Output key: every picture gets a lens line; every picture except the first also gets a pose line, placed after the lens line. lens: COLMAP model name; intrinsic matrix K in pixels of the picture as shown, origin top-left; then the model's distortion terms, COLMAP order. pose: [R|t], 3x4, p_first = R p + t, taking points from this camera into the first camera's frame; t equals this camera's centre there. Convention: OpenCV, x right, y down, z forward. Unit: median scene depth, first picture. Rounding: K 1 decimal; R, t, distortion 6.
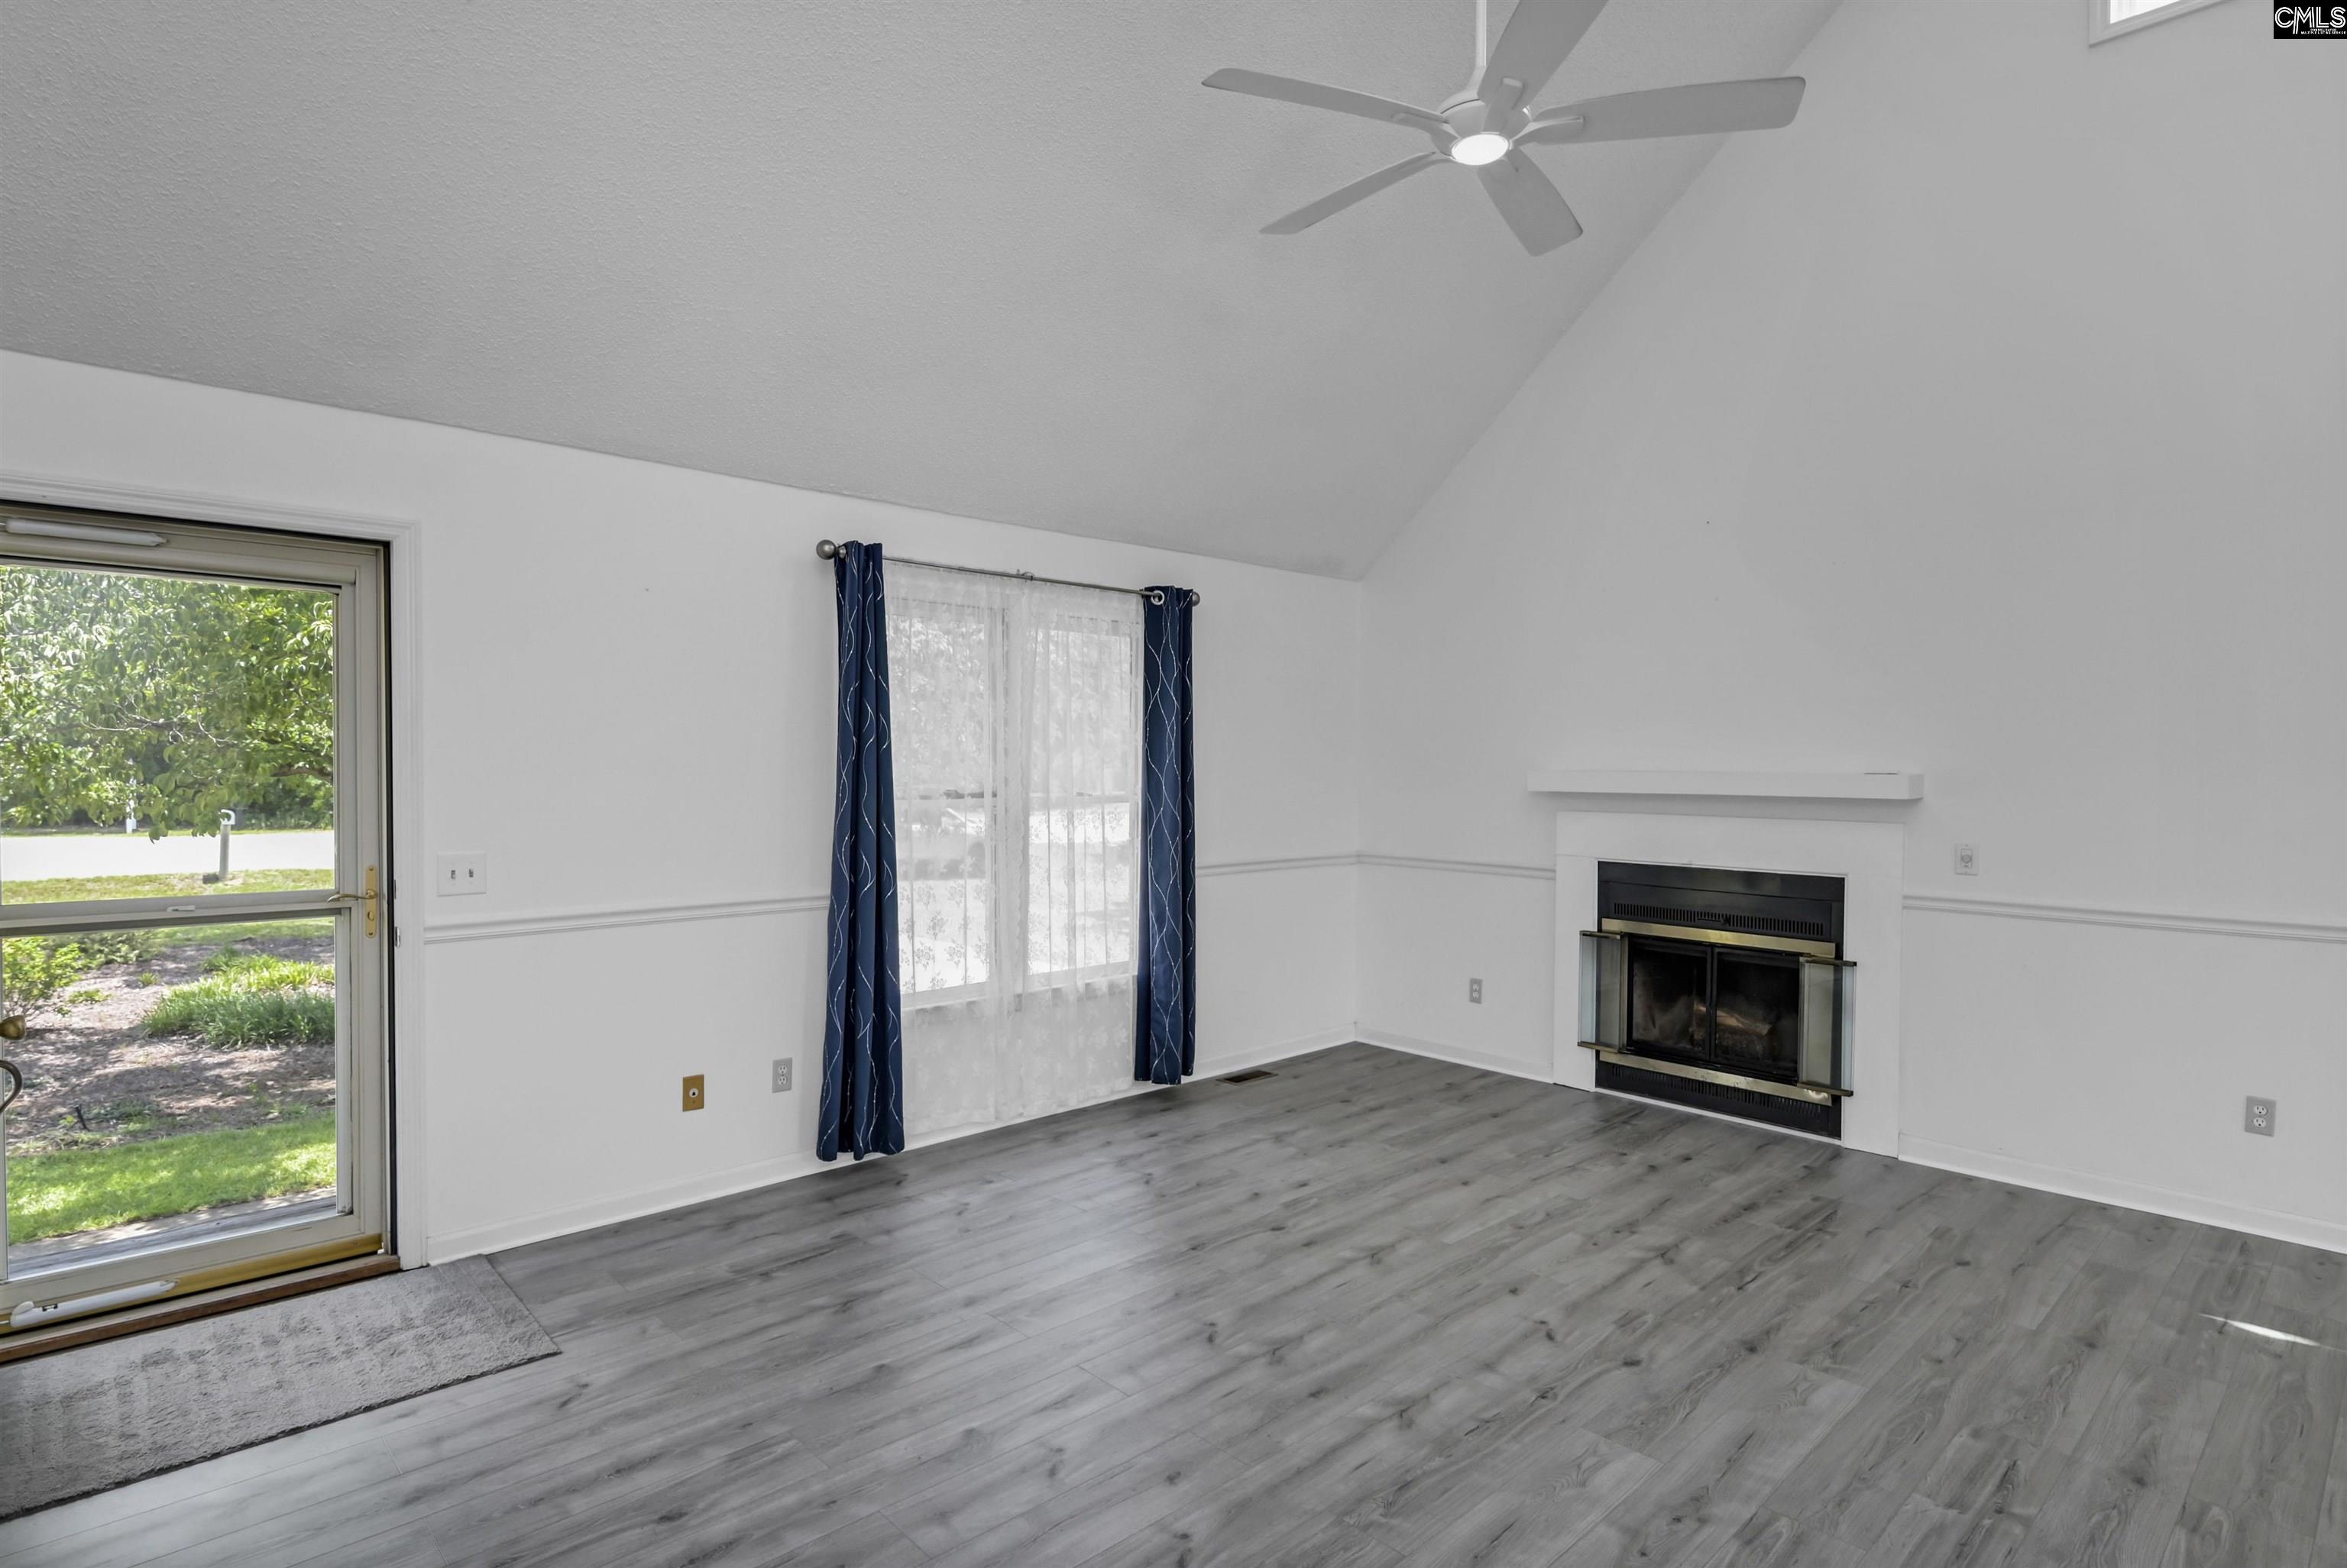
lens RADIAL K [[1210.6, 0, 1185.2], [0, 1210.6, 788.5], [0, 0, 1]] dist [0.001068, -0.005320]
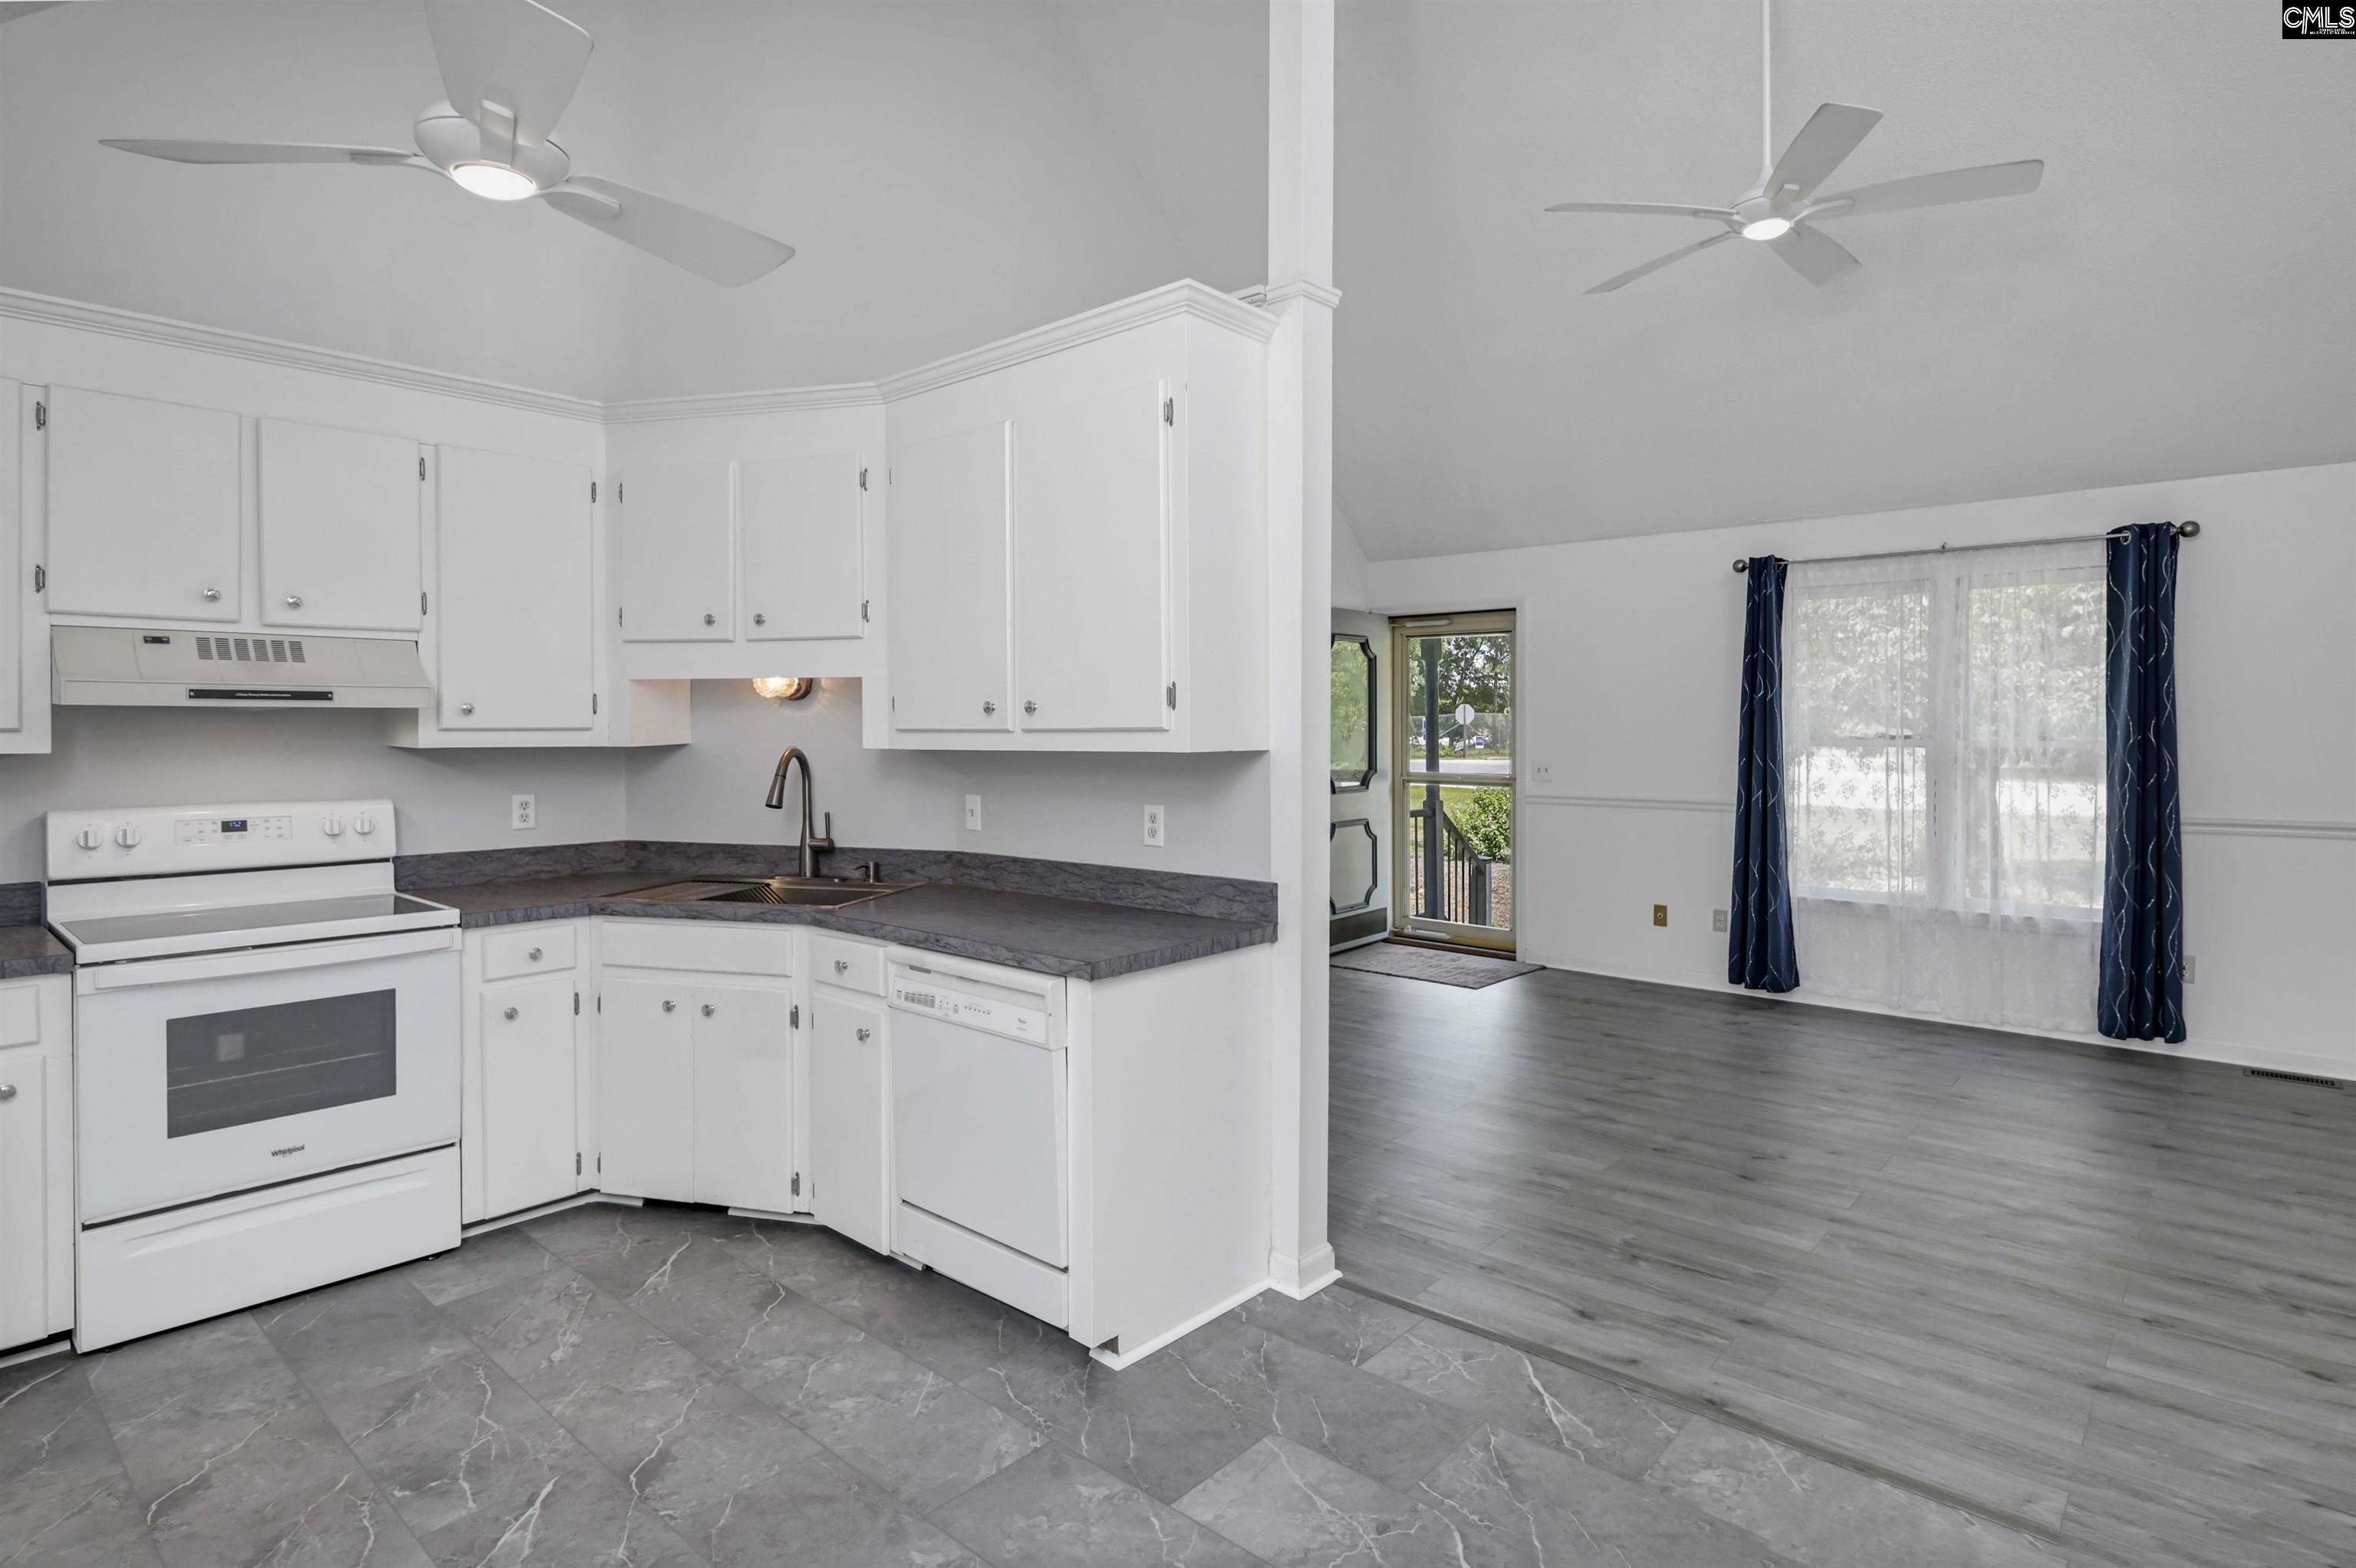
lens RADIAL K [[1215.3, 0, 1192.5], [0, 1215.3, 725.1], [0, 0, 1]] dist [0.001068, -0.005320]
pose [[0.091339, -0.000632, -0.995820, 1.108206], [-0.018557, 0.999825, -0.002337, 0.010760], [0.995647, 0.018692, 0.091312, 0.209787]]
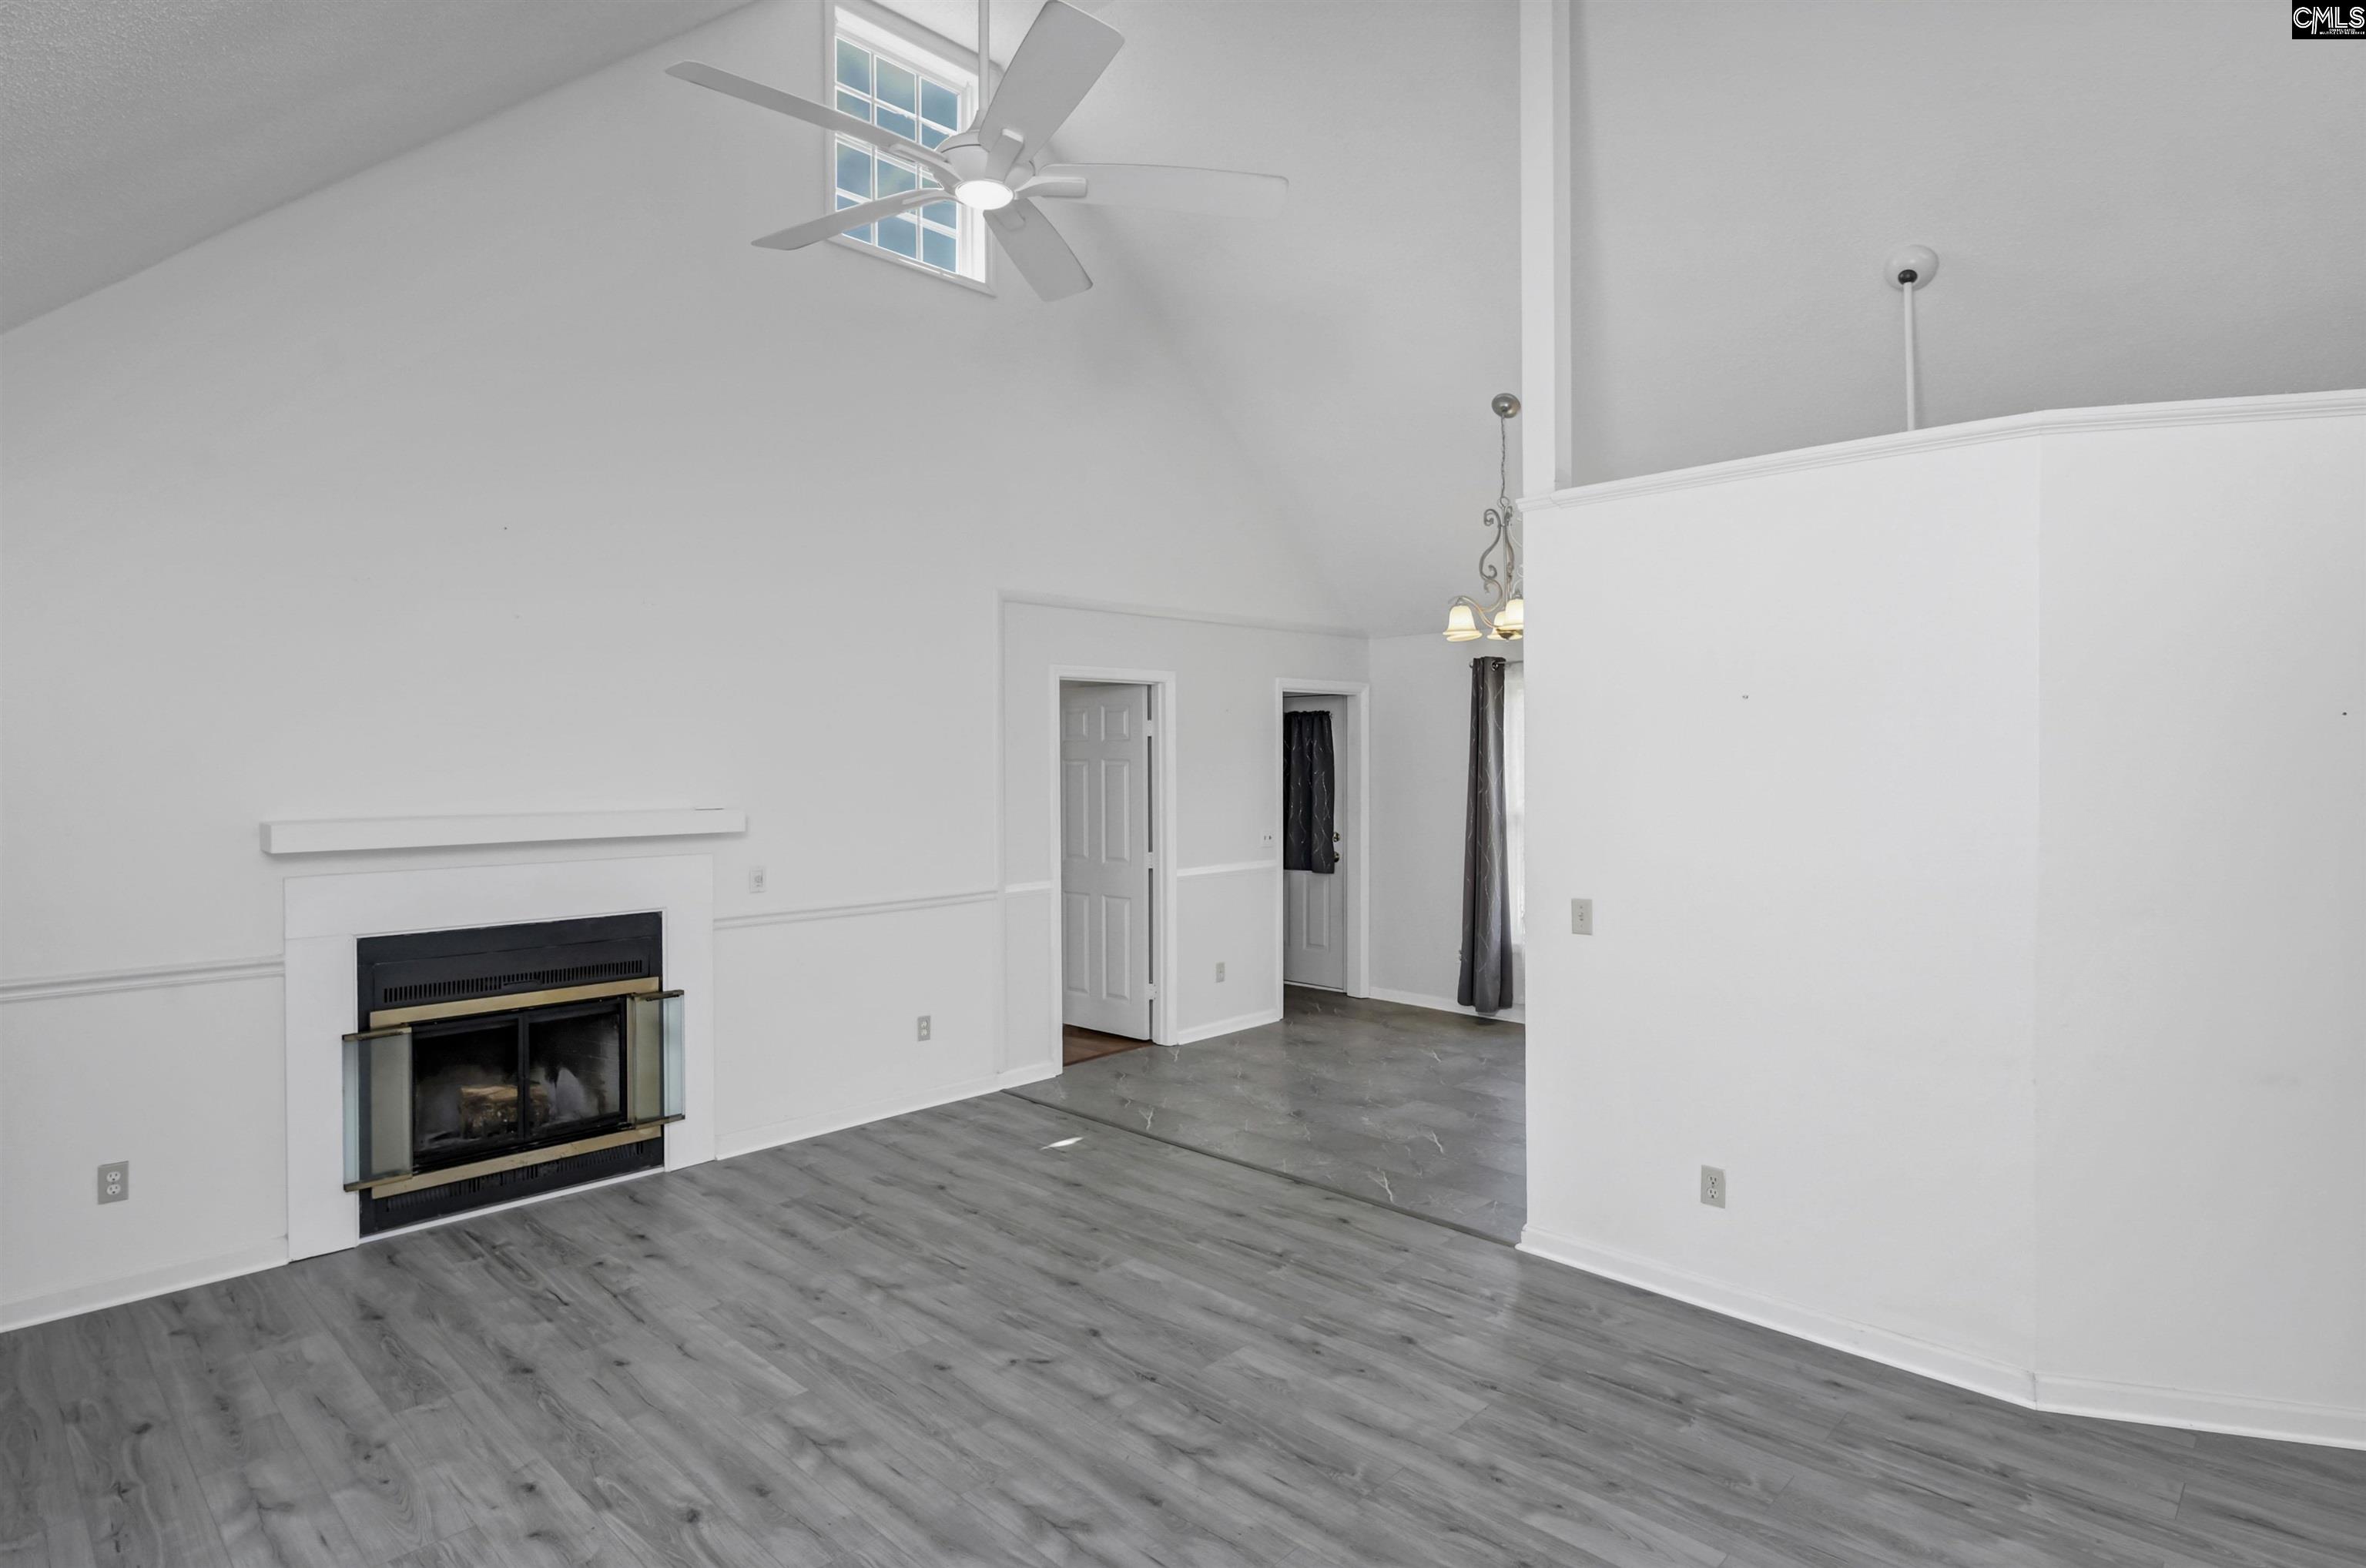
lens RADIAL K [[1201.4, 0, 1172.2], [0, 1201.4, 769.3], [0, 0, 1]] dist [-0.004852, -0.002306]
pose [[-0.036097, -0.010866, 0.999289, -0.544590], [0.024011, 0.999643, 0.011737, -0.053698], [-0.999060, 0.024417, -0.035823, 0.668165]]
